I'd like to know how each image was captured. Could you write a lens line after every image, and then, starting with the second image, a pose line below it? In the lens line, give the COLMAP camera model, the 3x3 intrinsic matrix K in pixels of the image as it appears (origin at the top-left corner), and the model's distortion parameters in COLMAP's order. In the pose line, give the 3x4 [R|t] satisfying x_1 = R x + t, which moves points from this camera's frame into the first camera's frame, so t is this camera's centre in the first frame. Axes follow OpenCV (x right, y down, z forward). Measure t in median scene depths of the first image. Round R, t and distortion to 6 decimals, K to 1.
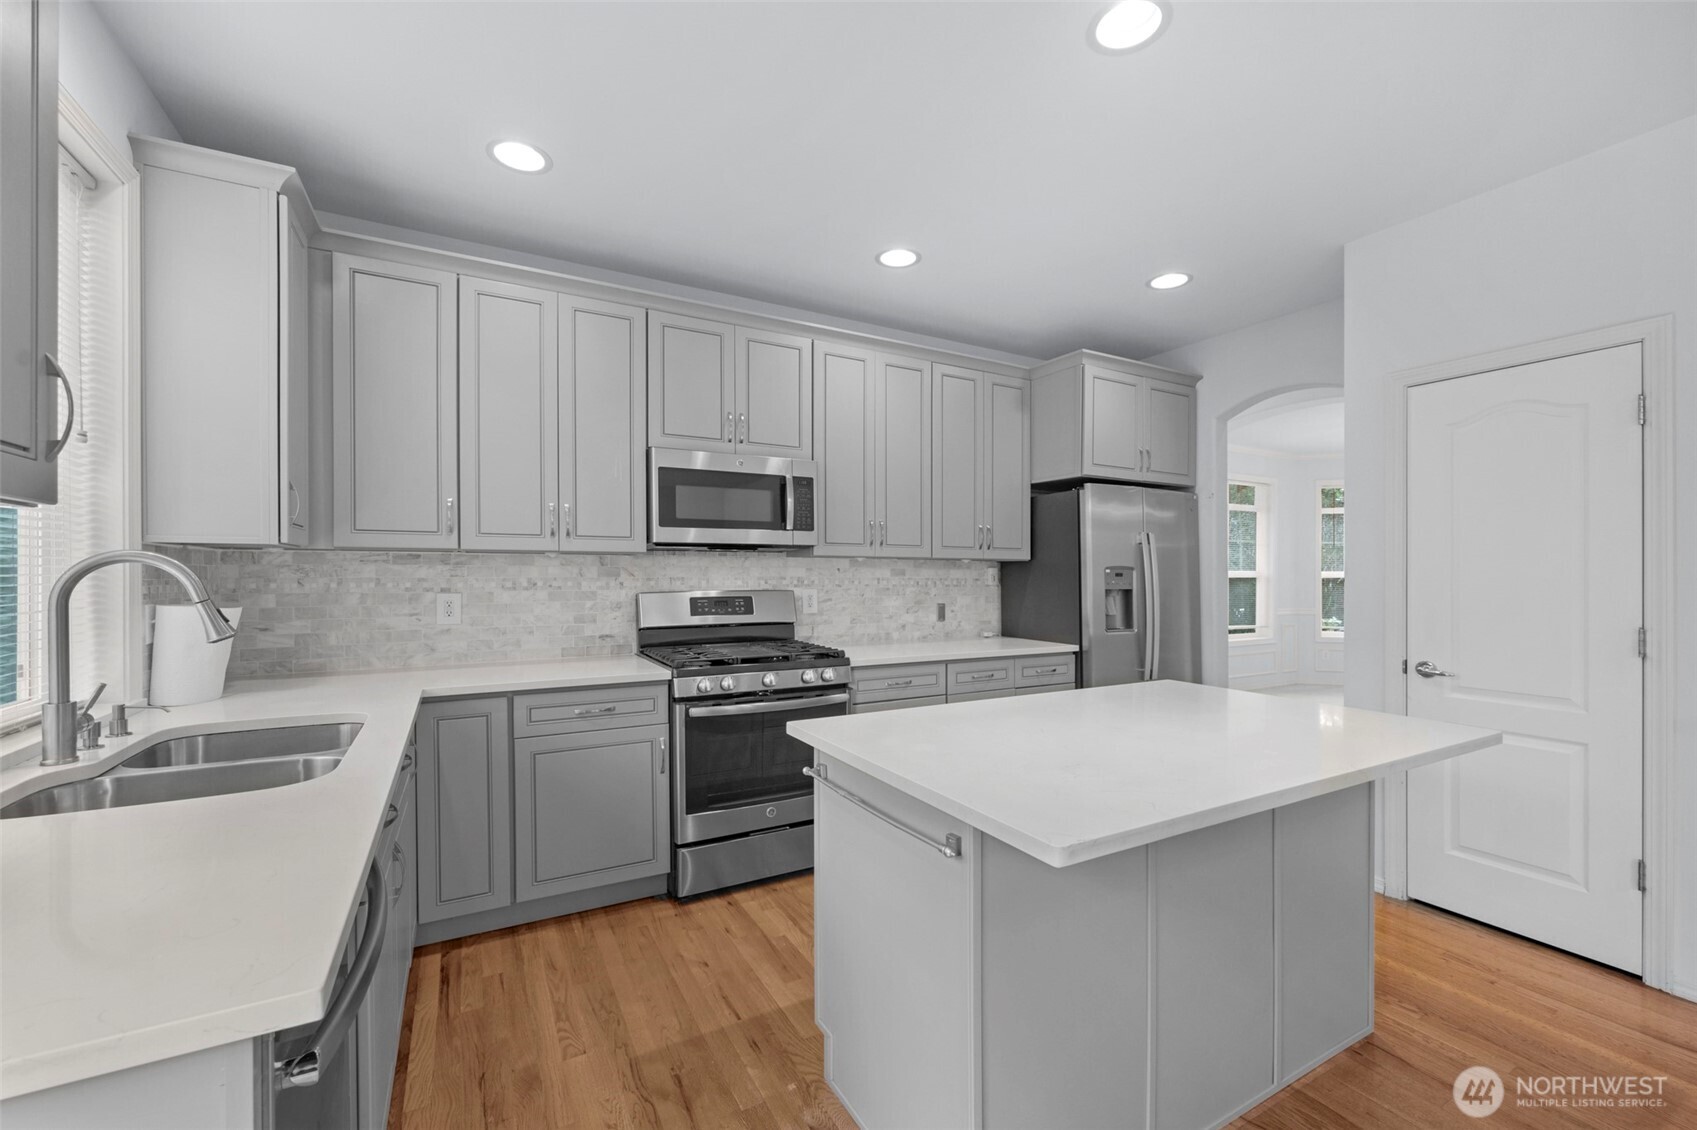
lens RADIAL K [[667.9, 0, 829.9], [0, 667.9, 571.2], [0, 0, 1]] dist [-0.002389, -0.000216]
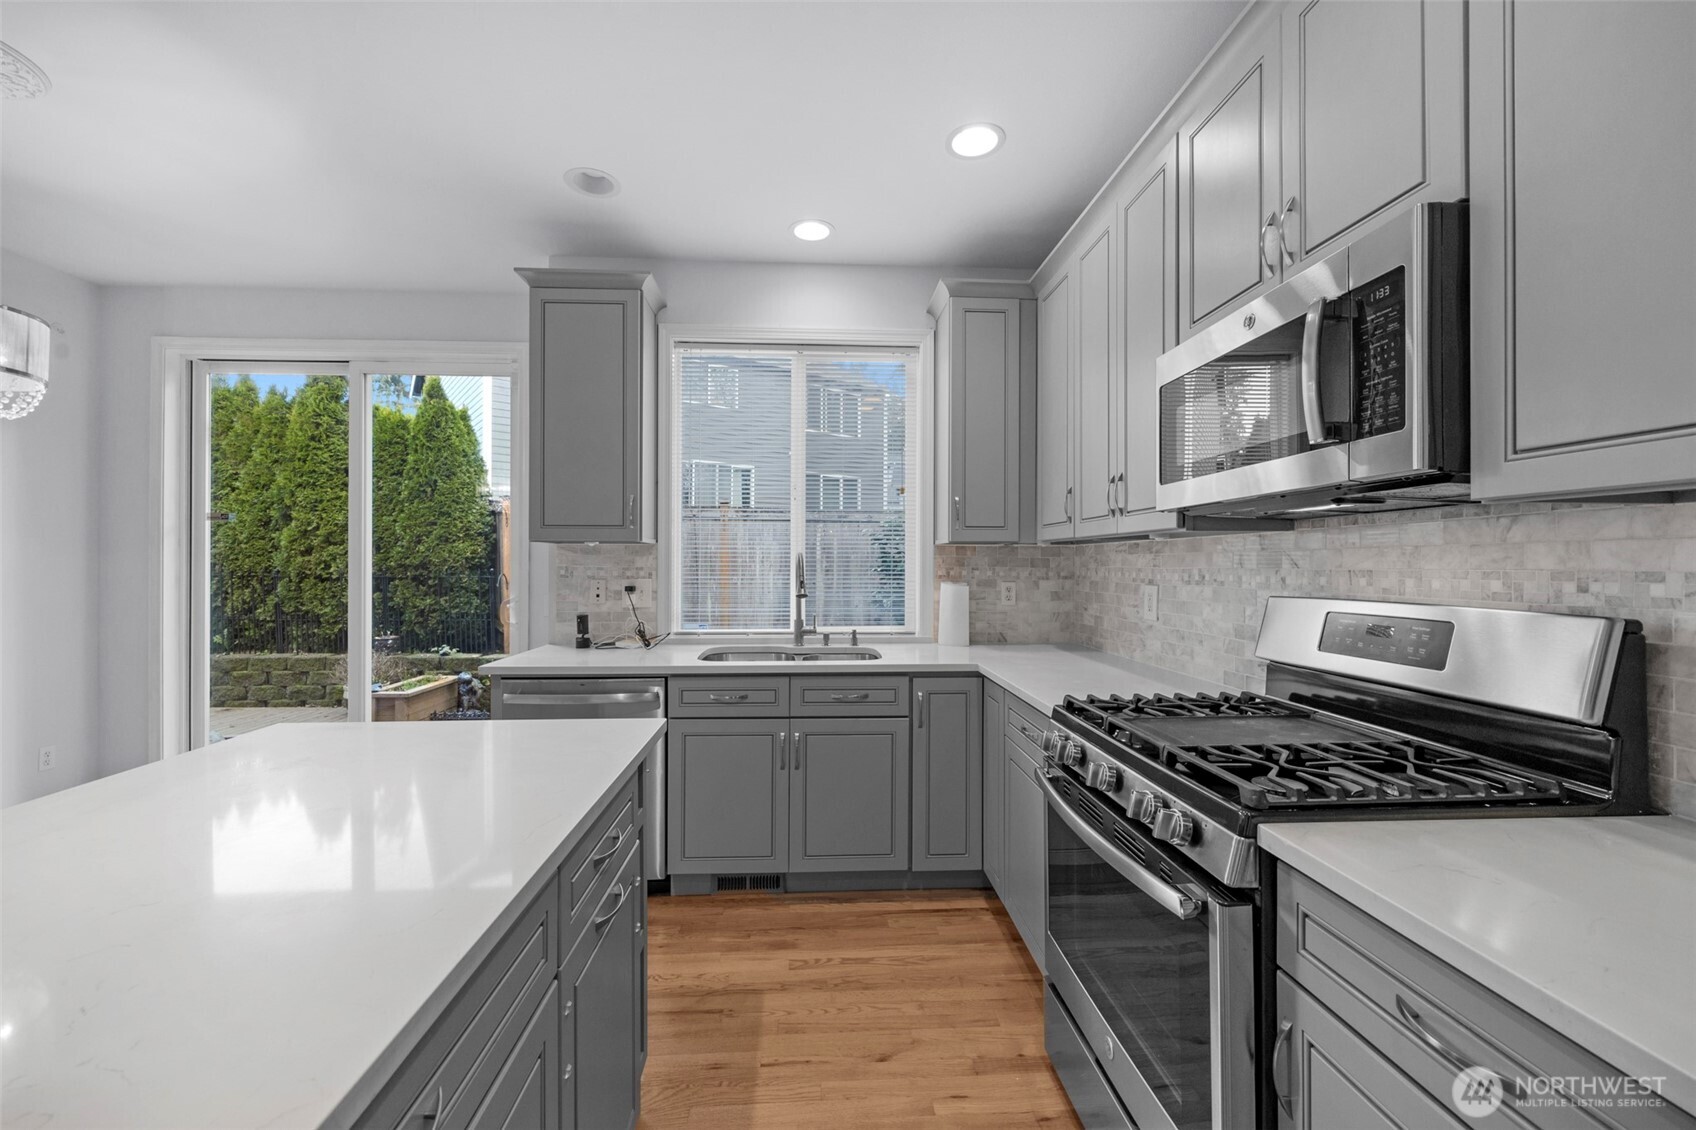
lens RADIAL K [[667.5, 0, 832.9], [0, 667.5, 565.9], [0, 0, 1]] dist [-0.002389, -0.000216]
pose [[-0.408881, -0.002012, -0.912585, 0.380539], [-0.005597, 0.999984, 0.000302, 0.008170], [0.912571, 0.005231, -0.408886, 0.876306]]
